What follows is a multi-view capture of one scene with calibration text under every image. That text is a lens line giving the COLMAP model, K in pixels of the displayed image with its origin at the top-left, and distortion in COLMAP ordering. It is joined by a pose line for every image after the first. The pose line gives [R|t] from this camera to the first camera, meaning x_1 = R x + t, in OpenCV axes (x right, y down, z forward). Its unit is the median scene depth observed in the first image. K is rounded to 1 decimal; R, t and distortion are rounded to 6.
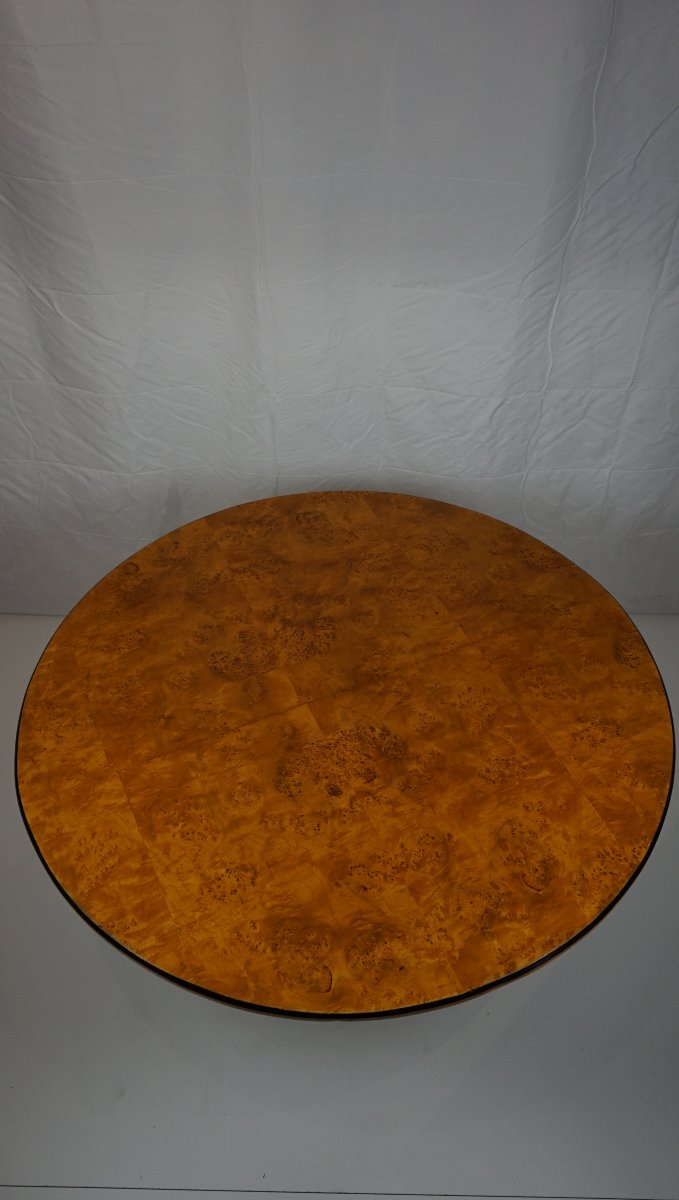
lens RADIAL K [[899.8, 0, 336.2], [0, 899.8, 605.6], [0, 0, 1]] dist [-0.022887, 0.009168]
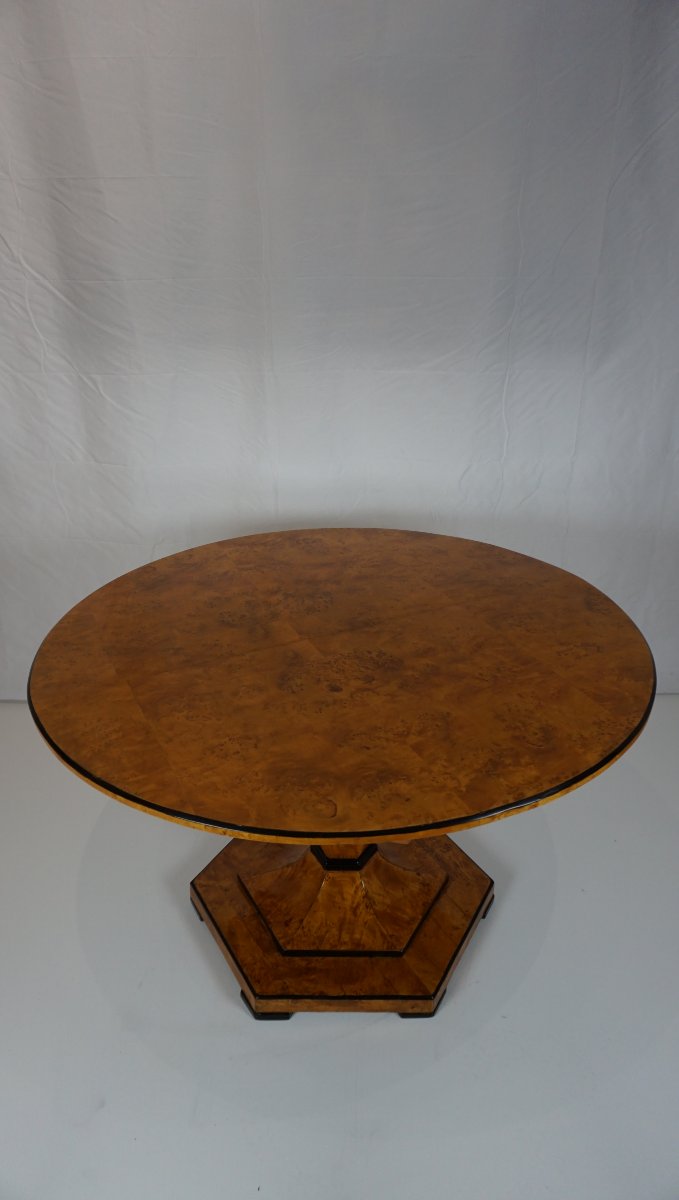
lens RADIAL K [[807.7, 0, 342.4], [0, 807.7, 600.5], [0, 0, 1]] dist [-0.036456, 0.018298]
pose [[0.999669, -0.015873, 0.020230, -0.010286], [0.022055, 0.933750, -0.357246, 0.425341], [-0.013219, 0.357574, 0.933791, 0.087983]]
